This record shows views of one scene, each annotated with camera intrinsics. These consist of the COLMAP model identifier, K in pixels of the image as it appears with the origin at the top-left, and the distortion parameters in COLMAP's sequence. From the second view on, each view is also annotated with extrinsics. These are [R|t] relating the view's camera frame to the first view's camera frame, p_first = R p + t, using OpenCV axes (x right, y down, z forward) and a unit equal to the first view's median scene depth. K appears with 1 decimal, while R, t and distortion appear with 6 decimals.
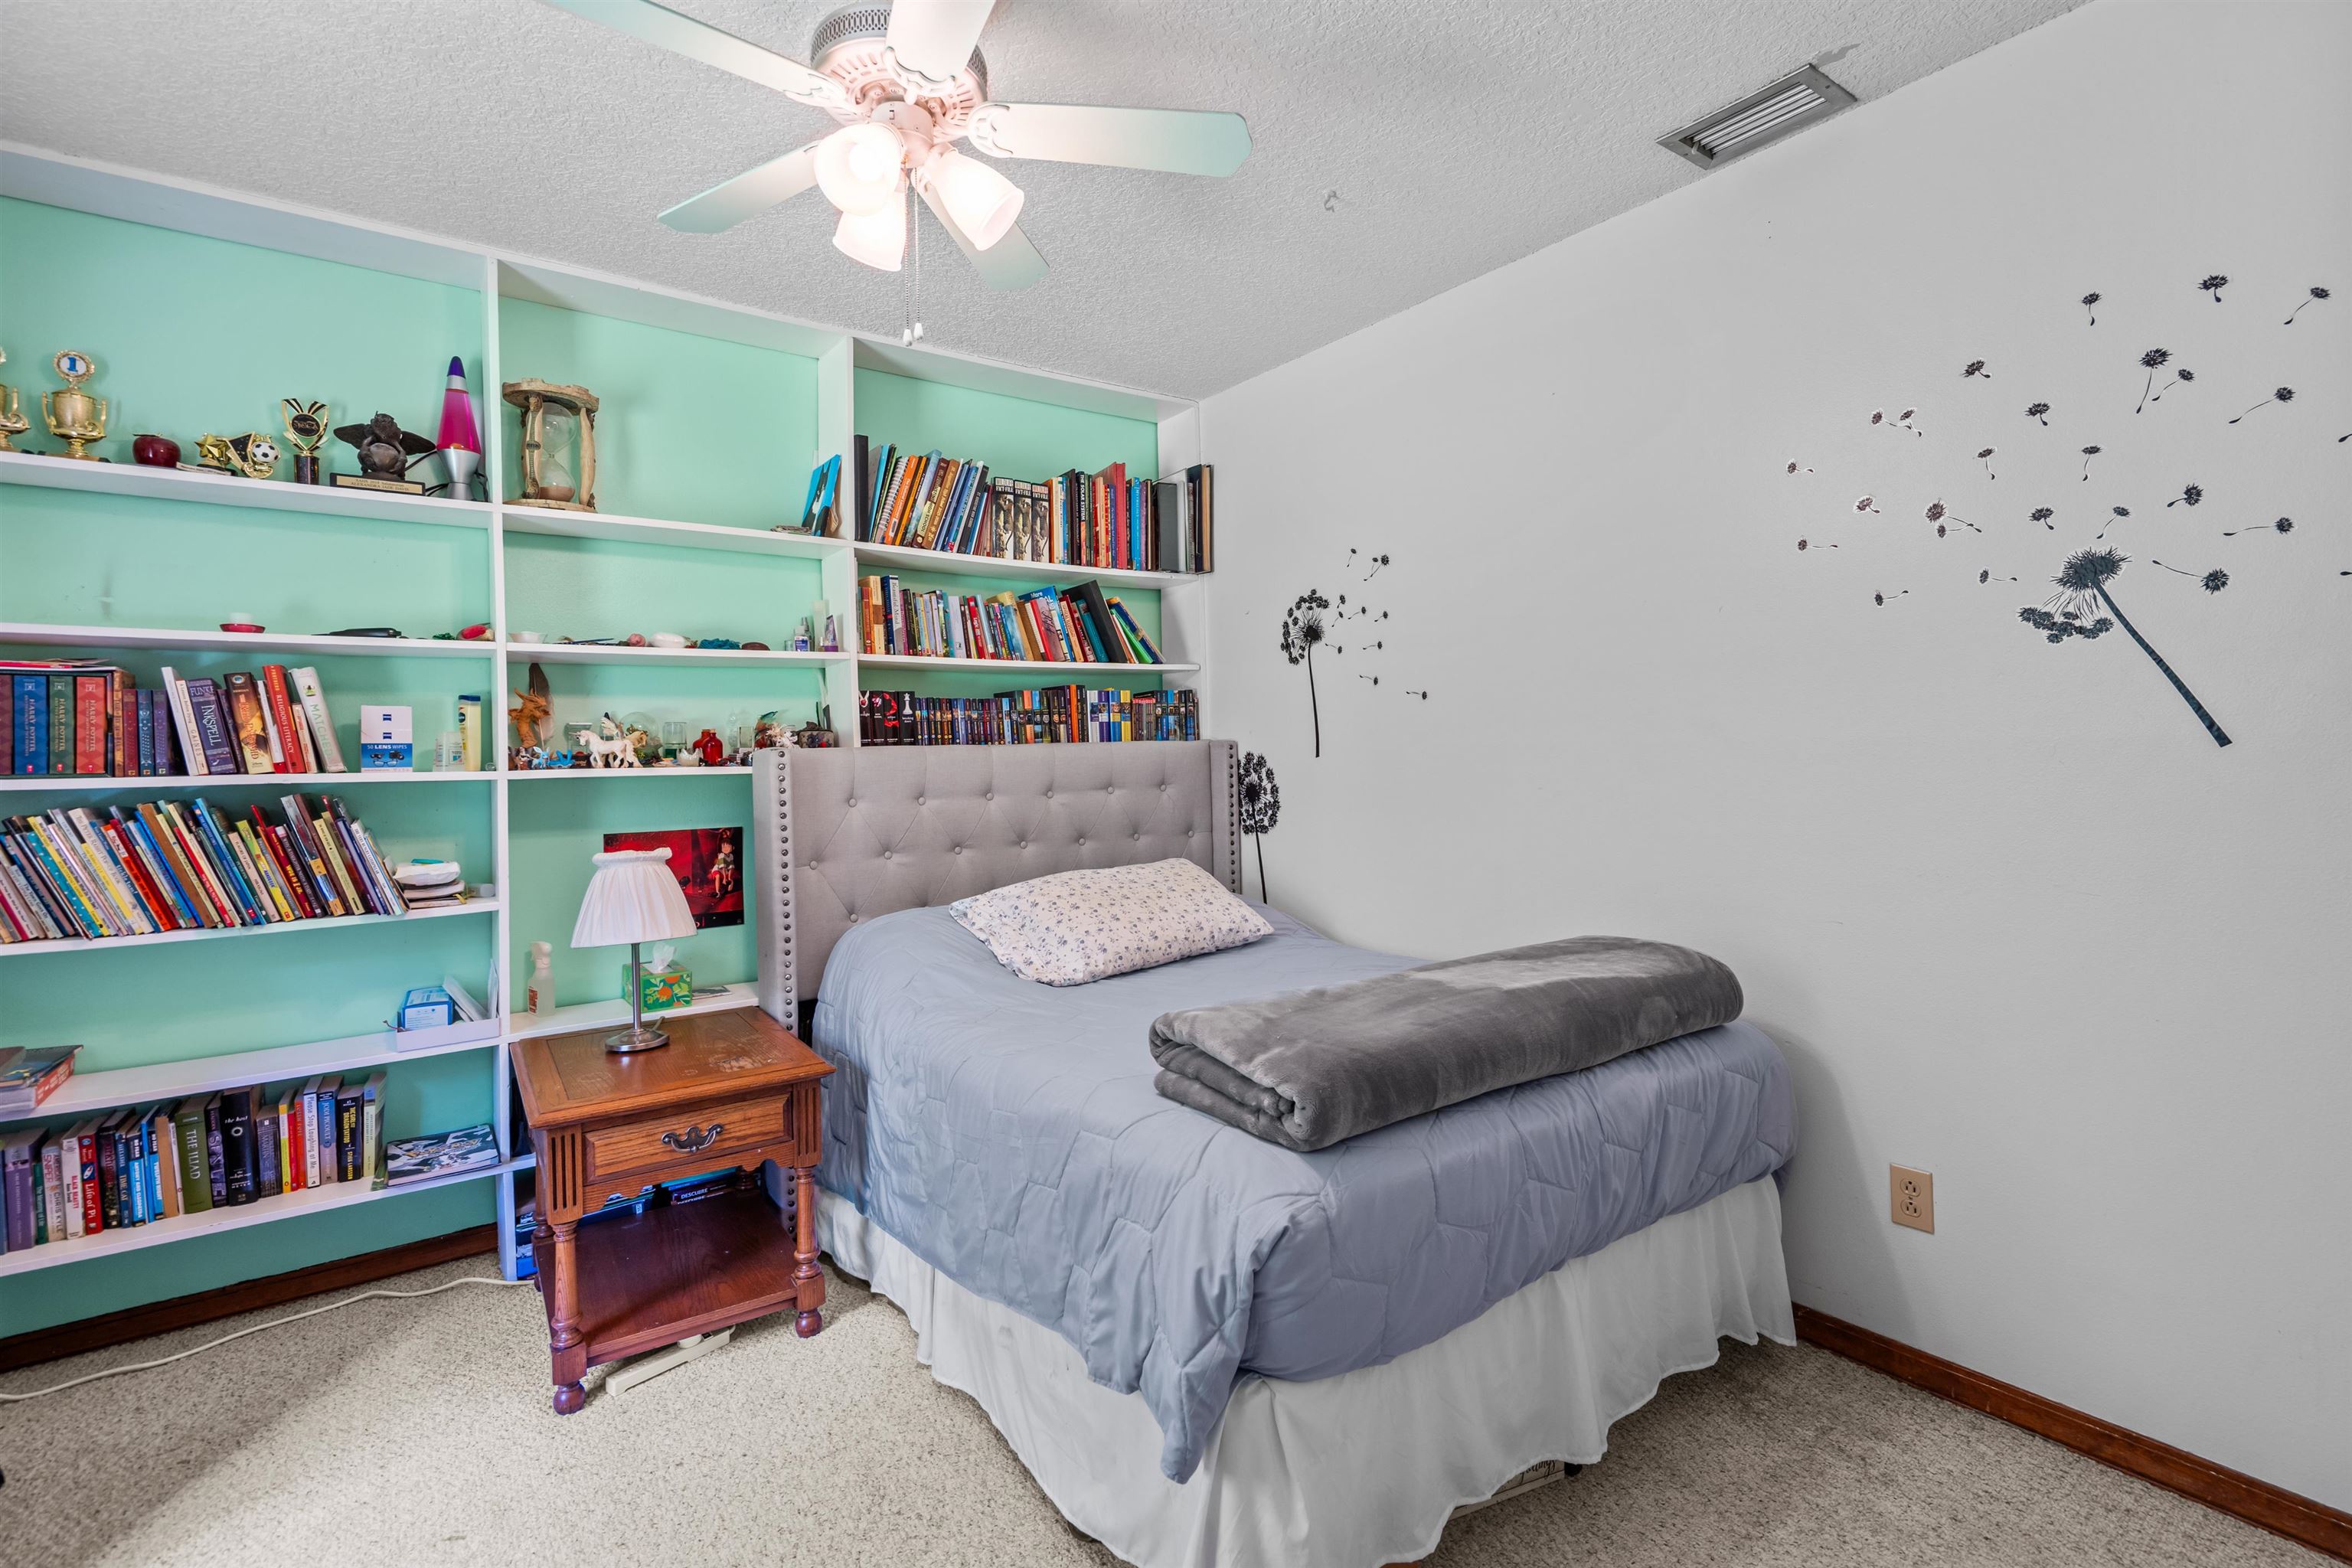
lens RADIAL K [[1100.4, 0, 1181.3], [0, 1100.4, 742.7], [0, 0, 1]] dist [0.001738, 0.000626]
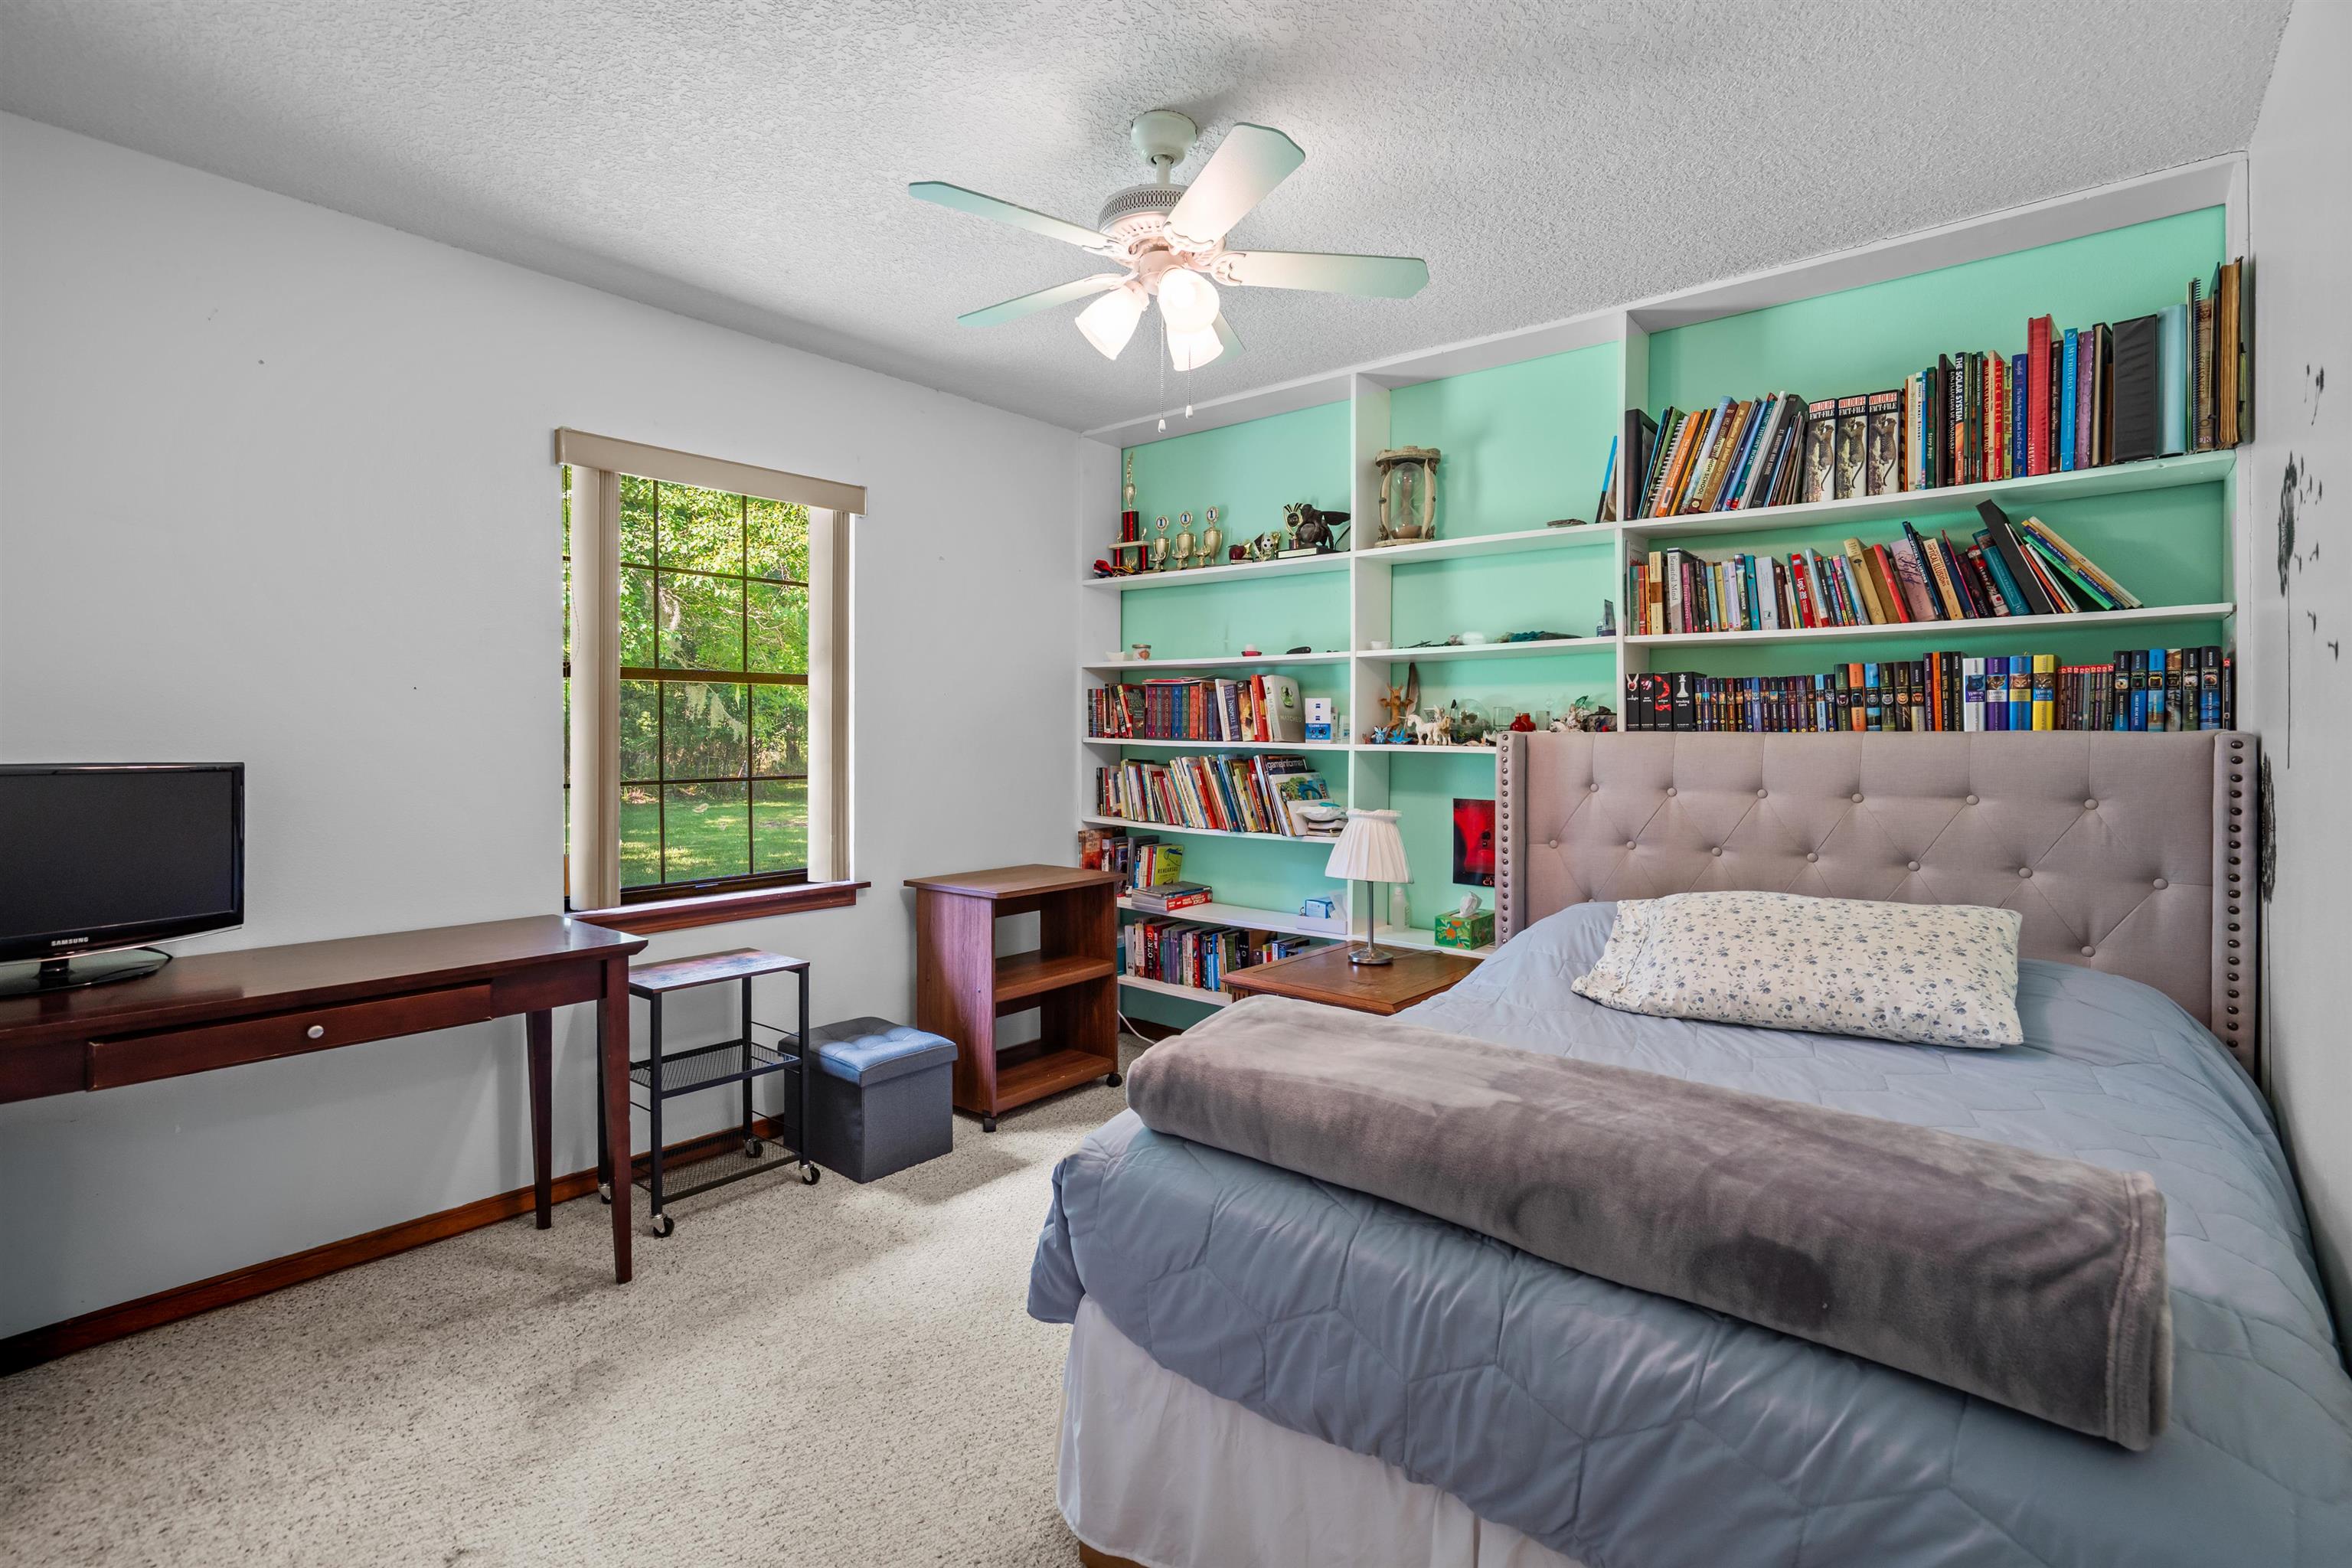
lens RADIAL K [[1081.4, 0, 1191.2], [0, 1081.4, 731.0], [0, 0, 1]] dist [0.000377, 0.000932]
pose [[0.245189, 0.016792, -0.969330, 0.517197], [-0.006931, 0.999855, 0.015568, -0.008647], [0.969450, 0.002901, 0.245270, 0.374528]]
